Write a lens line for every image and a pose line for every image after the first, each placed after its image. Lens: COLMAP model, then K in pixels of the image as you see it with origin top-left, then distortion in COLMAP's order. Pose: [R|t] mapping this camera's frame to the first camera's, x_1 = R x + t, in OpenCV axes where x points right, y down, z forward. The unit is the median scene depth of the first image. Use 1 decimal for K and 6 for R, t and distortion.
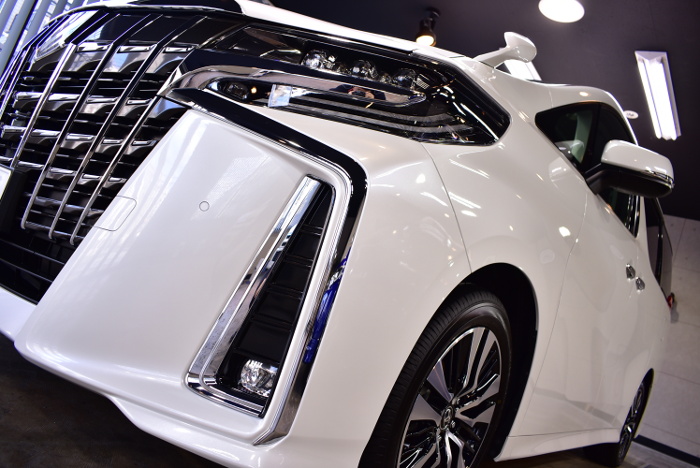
lens RADIAL K [[556.9, 0, 350.0], [0, 556.9, 234.0], [0, 0, 1]] dist [-0.106570, -0.005368]
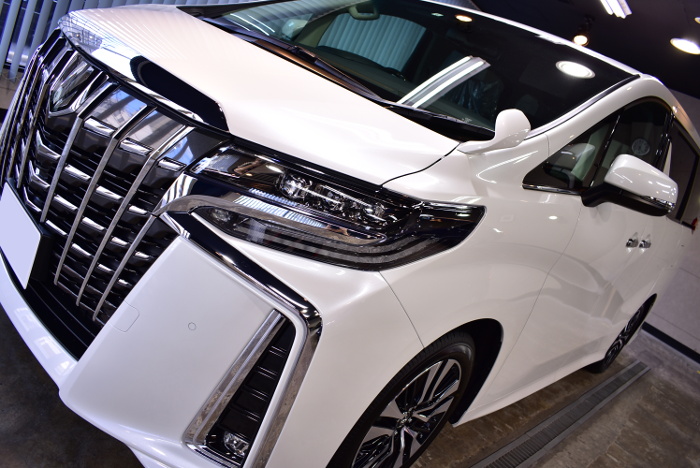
lens RADIAL K [[556.9, 0, 350.0], [0, 556.9, 234.0], [0, 0, 1]] dist [-0.106570, -0.005368]
pose [[0.992012, 0.097209, -0.080391, 0.131263], [-0.064414, 0.938308, 0.339749, -0.537474], [0.108458, -0.331857, 0.937074, -0.042751]]
